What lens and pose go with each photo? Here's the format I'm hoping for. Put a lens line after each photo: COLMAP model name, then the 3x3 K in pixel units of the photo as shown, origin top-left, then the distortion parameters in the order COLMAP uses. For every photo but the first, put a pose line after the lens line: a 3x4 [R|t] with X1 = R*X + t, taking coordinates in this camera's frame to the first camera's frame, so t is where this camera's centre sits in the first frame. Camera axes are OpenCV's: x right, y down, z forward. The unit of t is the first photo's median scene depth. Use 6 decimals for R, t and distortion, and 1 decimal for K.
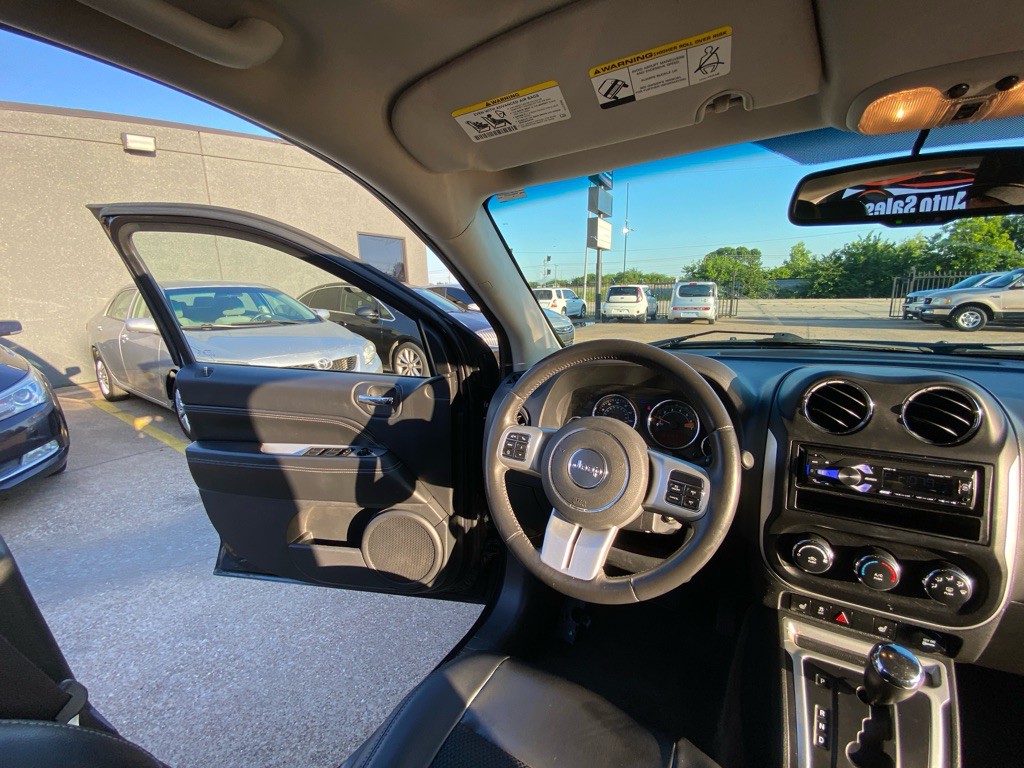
lens RADIAL K [[433.8, 0, 511.6], [0, 433.8, 375.7], [0, 0, 1]] dist [-0.012102, -0.004362]
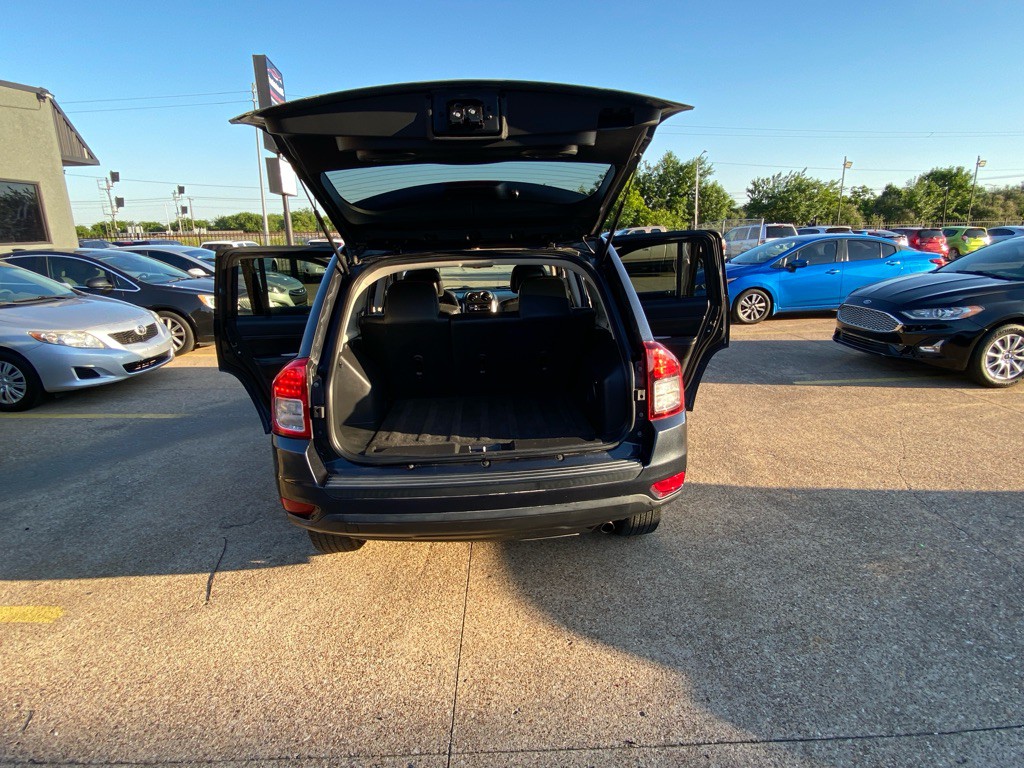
lens RADIAL K [[552.7, 0, 512.6], [0, 552.7, 386.9], [0, 0, 1]] dist [0.021598, -0.023579]
pose [[0.818105, -0.145325, 0.556403, -0.106869], [0.106907, 0.989110, 0.101152, 0.018617], [-0.565044, -0.023269, 0.824732, -0.187105]]
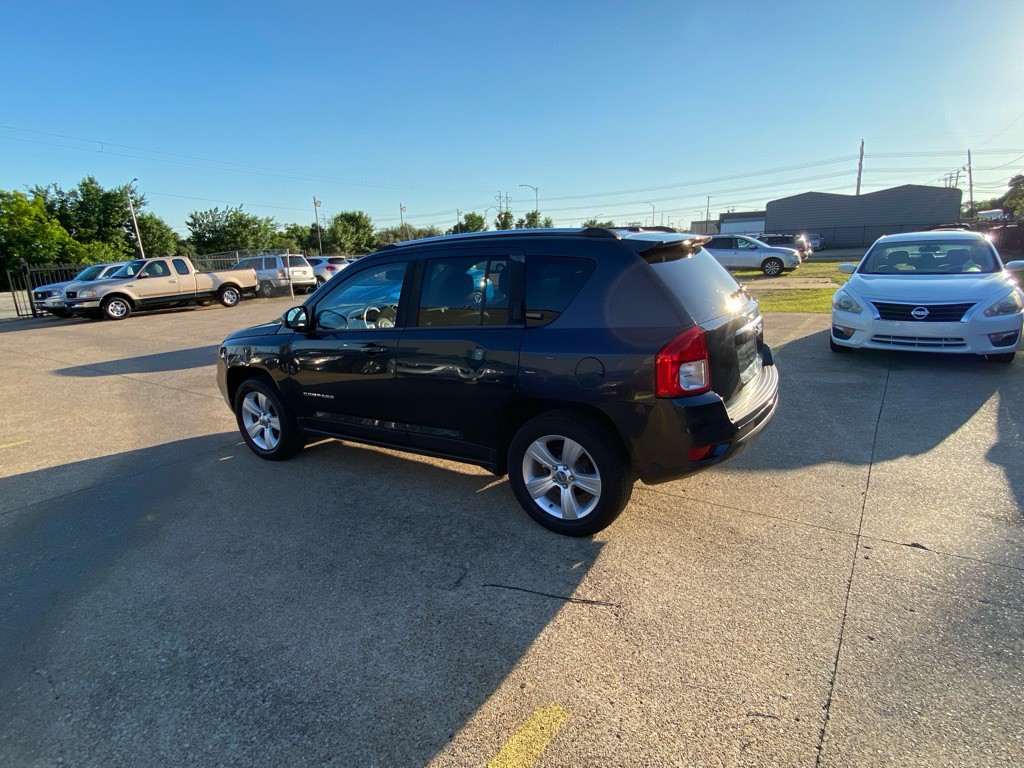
lens RADIAL K [[552.7, 0, 511.7], [0, 552.7, 376.2], [0, 0, 1]] dist [0.021598, -0.023579]
pose [[0.019544, -0.198114, 0.979984, -0.222800], [0.224923, 0.955917, 0.188763, -0.006097], [-0.974181, 0.216732, 0.063243, -0.022116]]
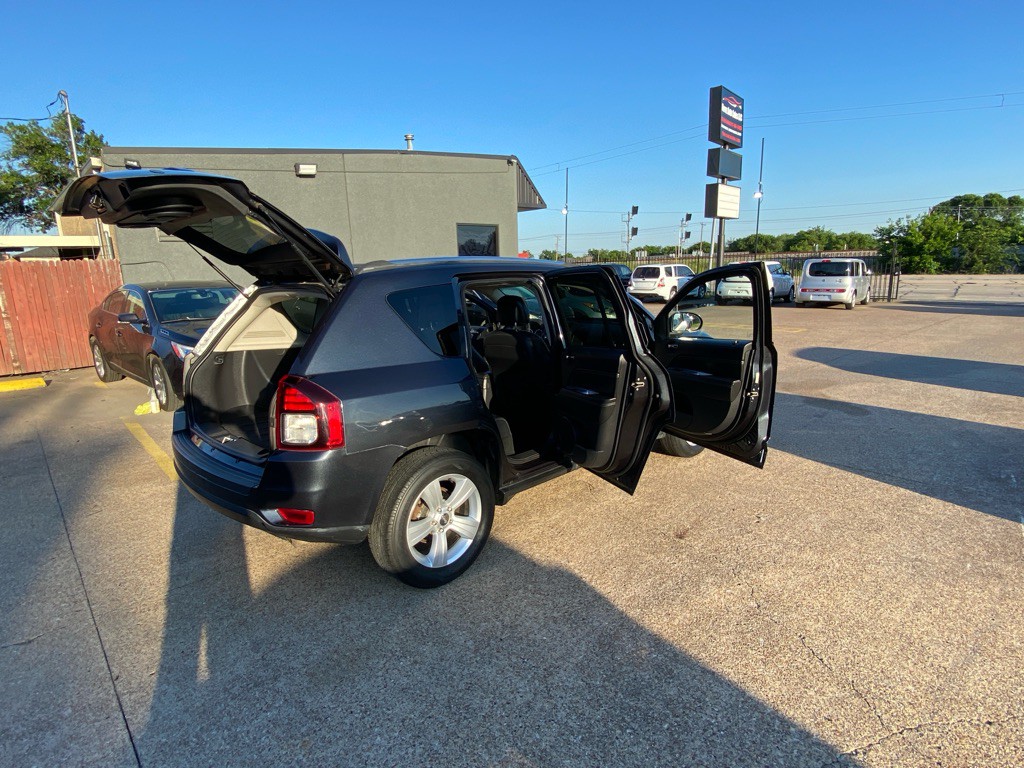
lens RADIAL K [[552.7, 0, 502.6], [0, 552.7, 386.1], [0, 0, 1]] dist [0.021598, -0.023579]
pose [[0.970332, 0.047558, -0.237051, 0.068702], [-0.040272, 0.998558, 0.035486, 0.020275], [0.238397, -0.024887, 0.970849, -0.217851]]
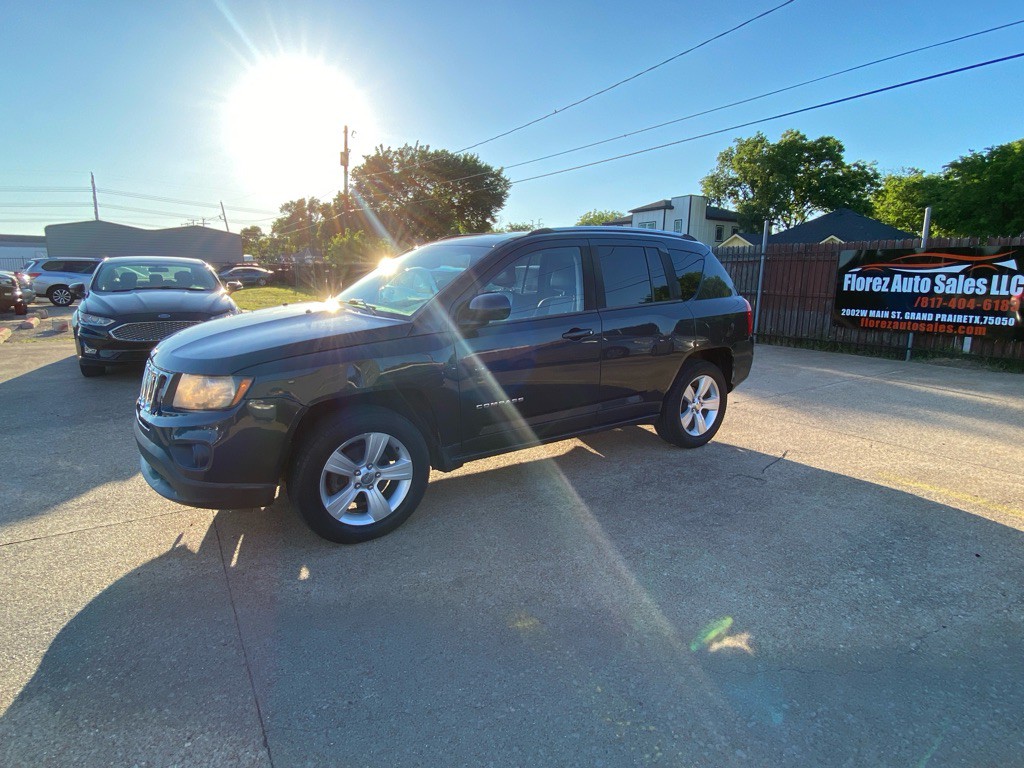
lens RADIAL K [[552.7, 0, 506.7], [0, 552.7, 381.8], [0, 0, 1]] dist [0.021598, -0.023579]
pose [[-0.915450, -0.058964, 0.398089, -0.082696], [0.088765, 0.935259, 0.342654, -0.040869], [-0.392520, 0.349019, -0.850949, 0.213640]]
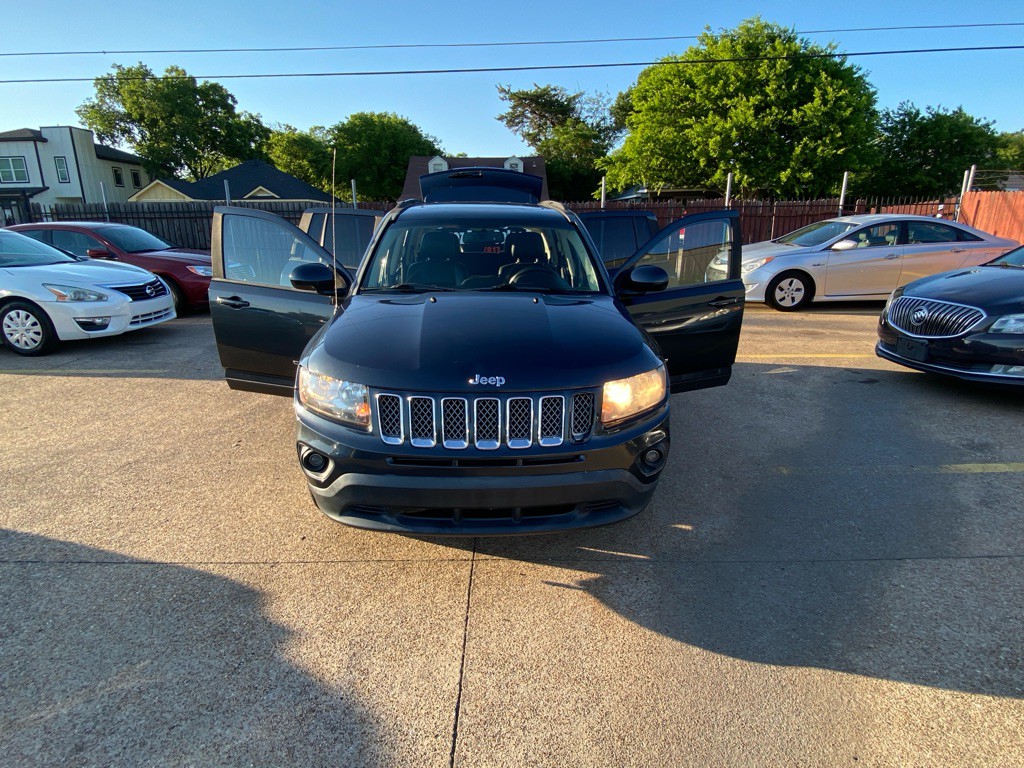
lens RADIAL K [[552.7, 0, 510.4], [0, 552.7, 383.8], [0, 0, 1]] dist [0.021598, -0.023579]
pose [[-0.822700, 0.189387, -0.536001, 0.136835], [-0.076083, 0.897709, 0.433970, -0.053773], [0.563361, 0.397808, -0.724136, 0.202468]]
